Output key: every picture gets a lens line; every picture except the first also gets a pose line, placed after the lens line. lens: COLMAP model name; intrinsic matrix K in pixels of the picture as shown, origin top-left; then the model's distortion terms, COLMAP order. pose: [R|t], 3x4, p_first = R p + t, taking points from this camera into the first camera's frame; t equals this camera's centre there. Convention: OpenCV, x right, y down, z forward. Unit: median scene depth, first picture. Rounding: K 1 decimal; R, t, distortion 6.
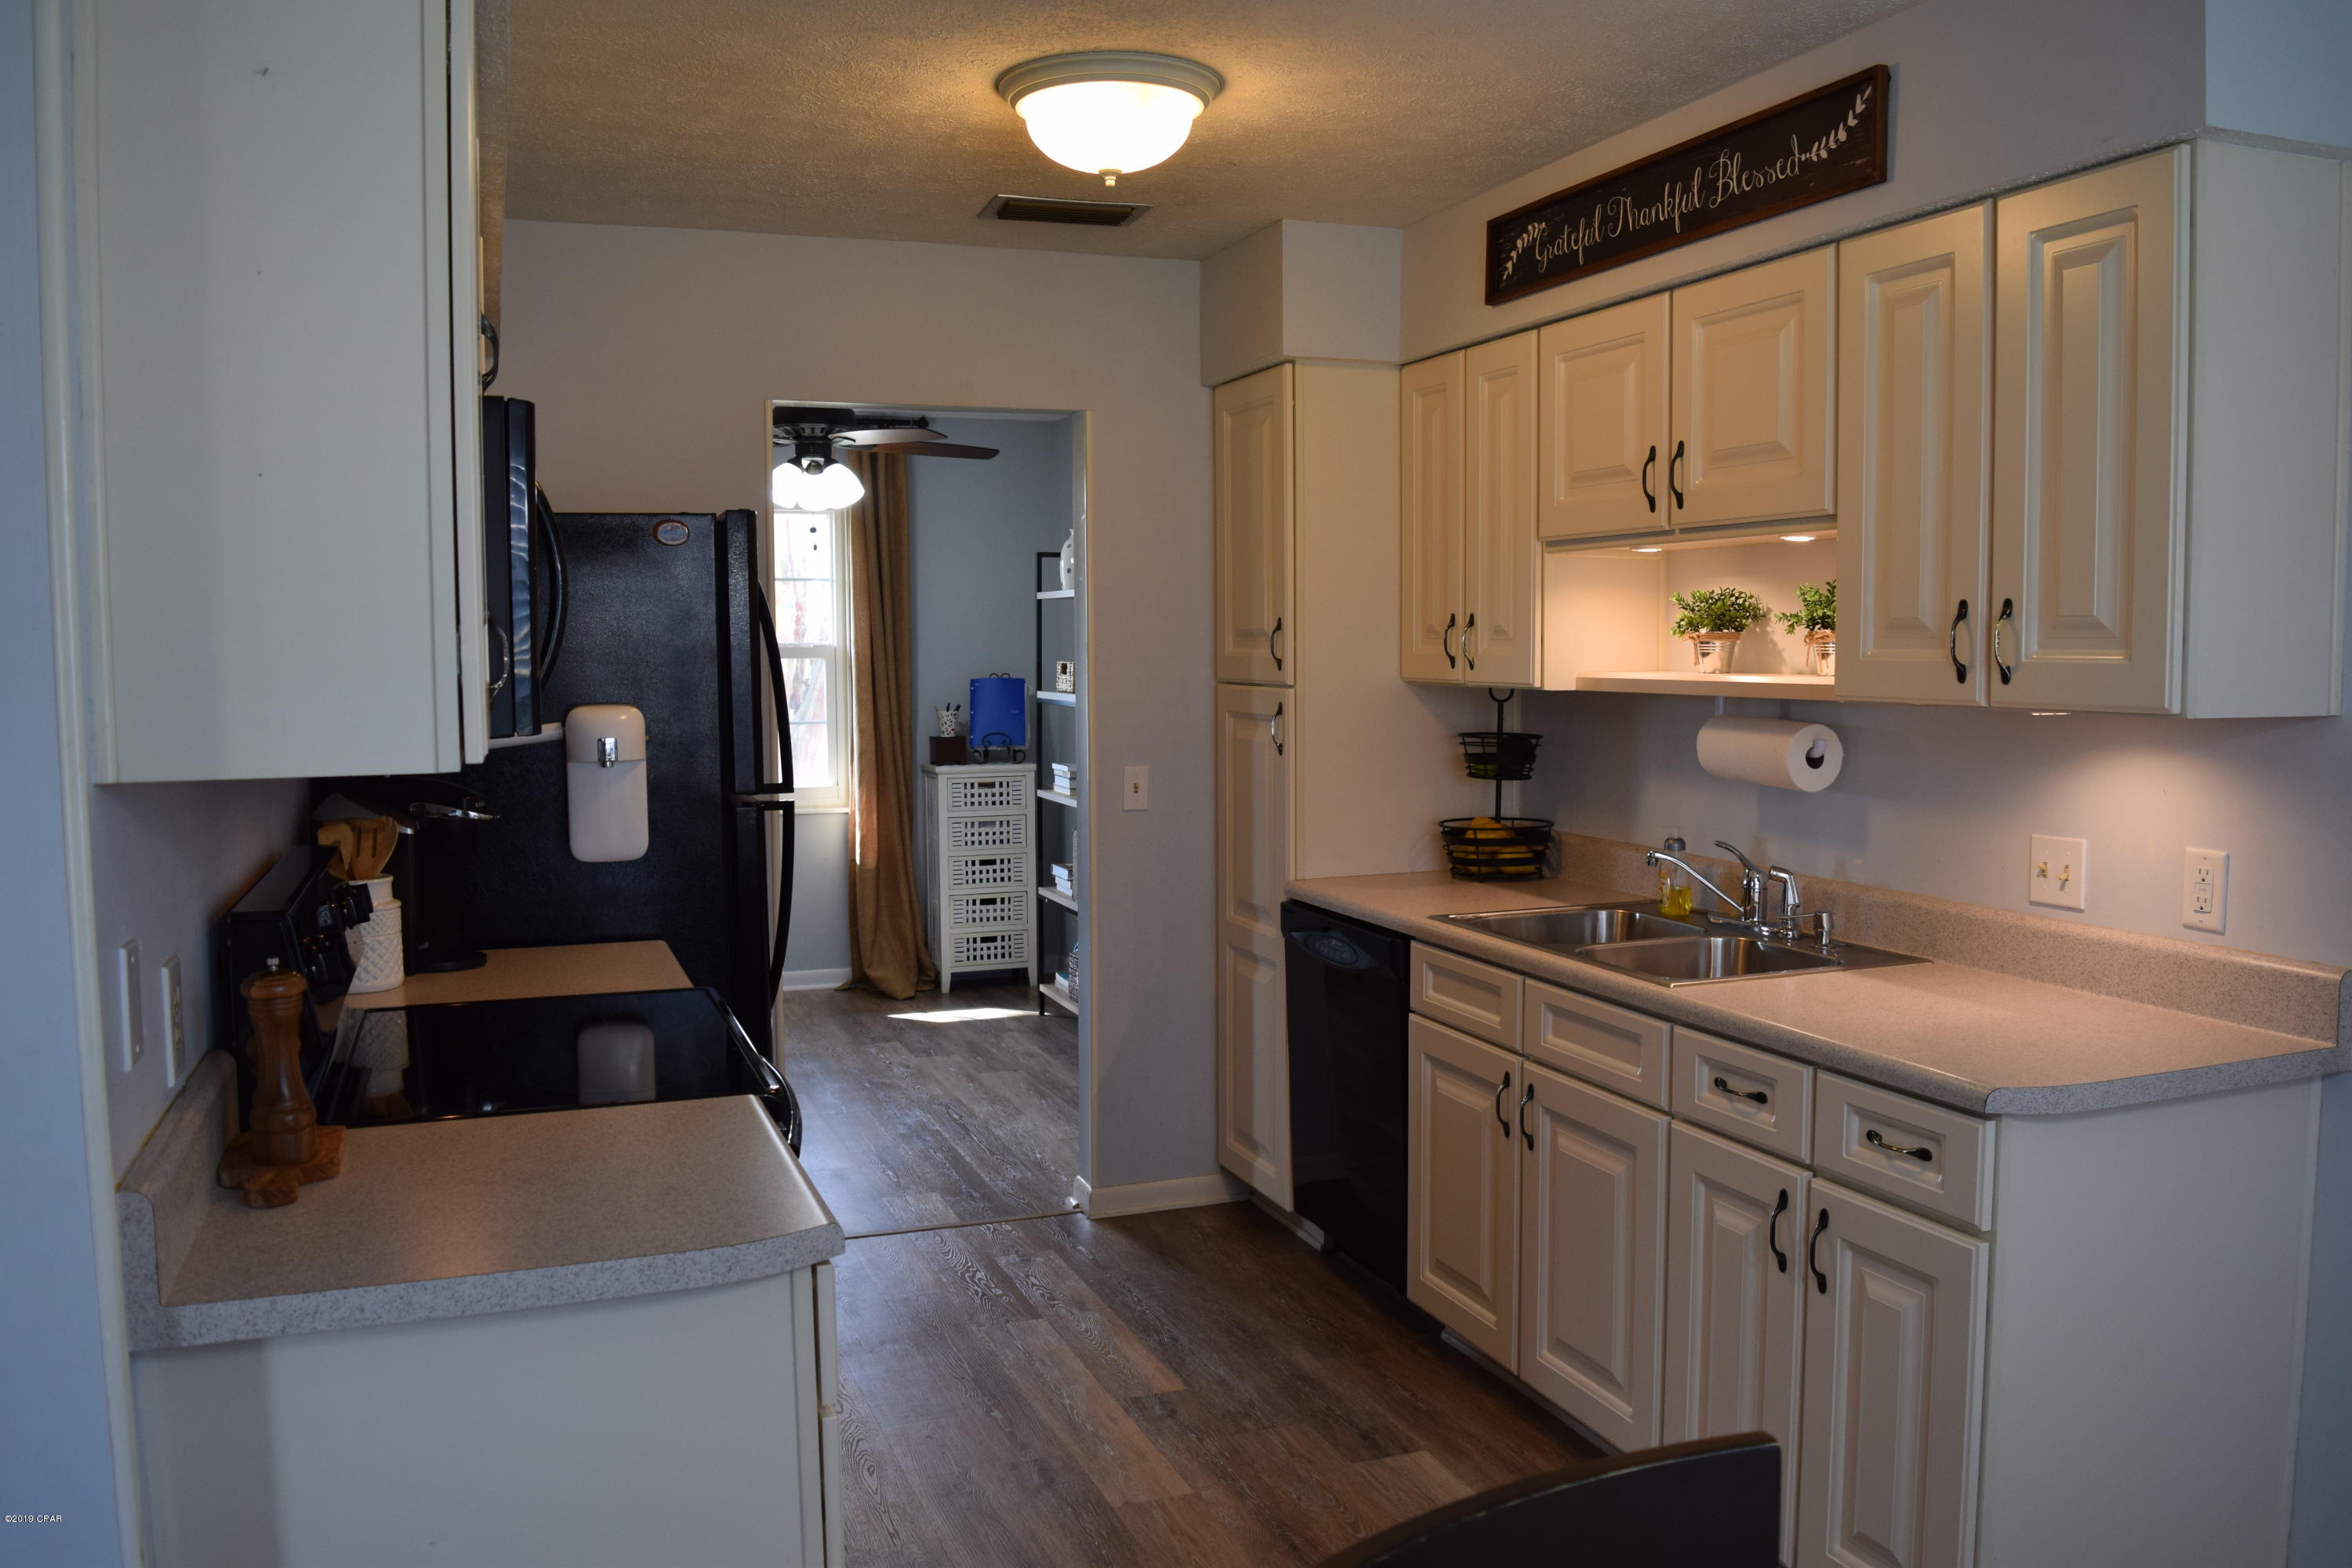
lens RADIAL K [[1856.6, 0, 1173.0], [0, 1856.6, 781.8], [0, 0, 1]] dist [-0.093654, 0.019598]
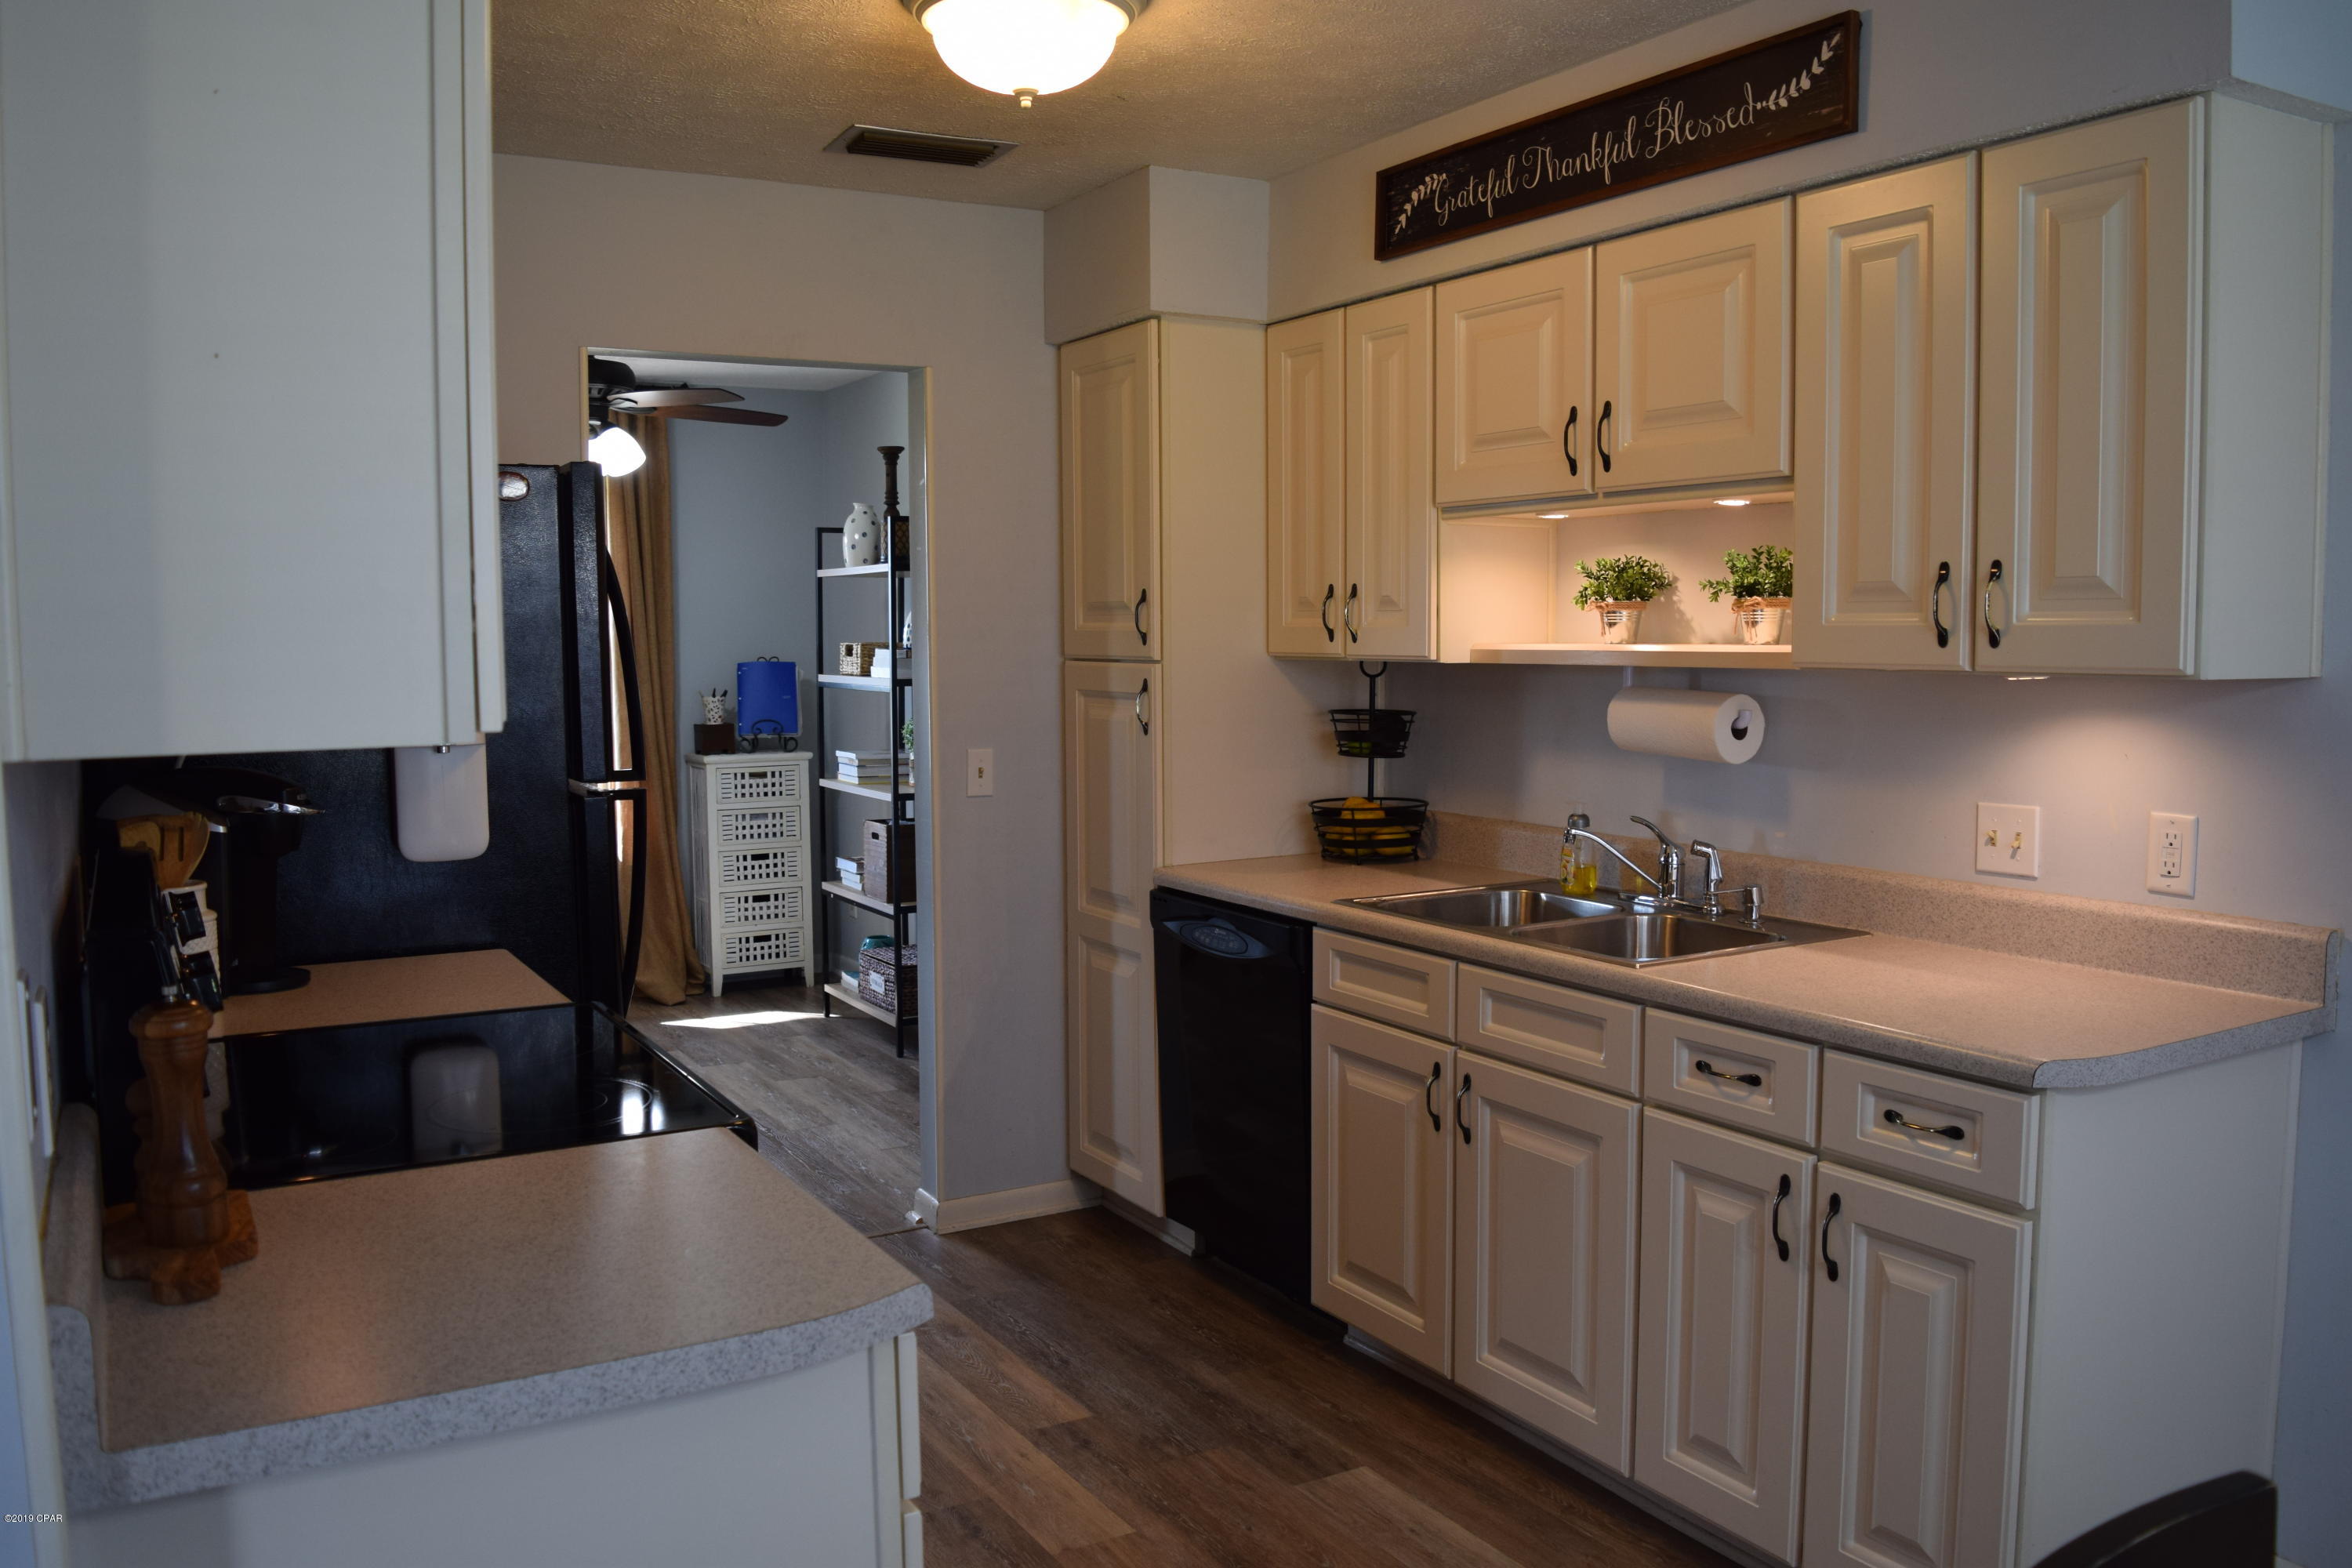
lens RADIAL K [[1856.6, 0, 1176.4], [0, 1856.6, 782.8], [0, 0, 1]] dist [-0.093654, 0.019598]
pose [[0.985799, -0.014180, 0.167329, -0.111852], [0.013235, 0.999890, 0.006763, 0.005163], [-0.167406, -0.004453, 0.985878, 0.086854]]
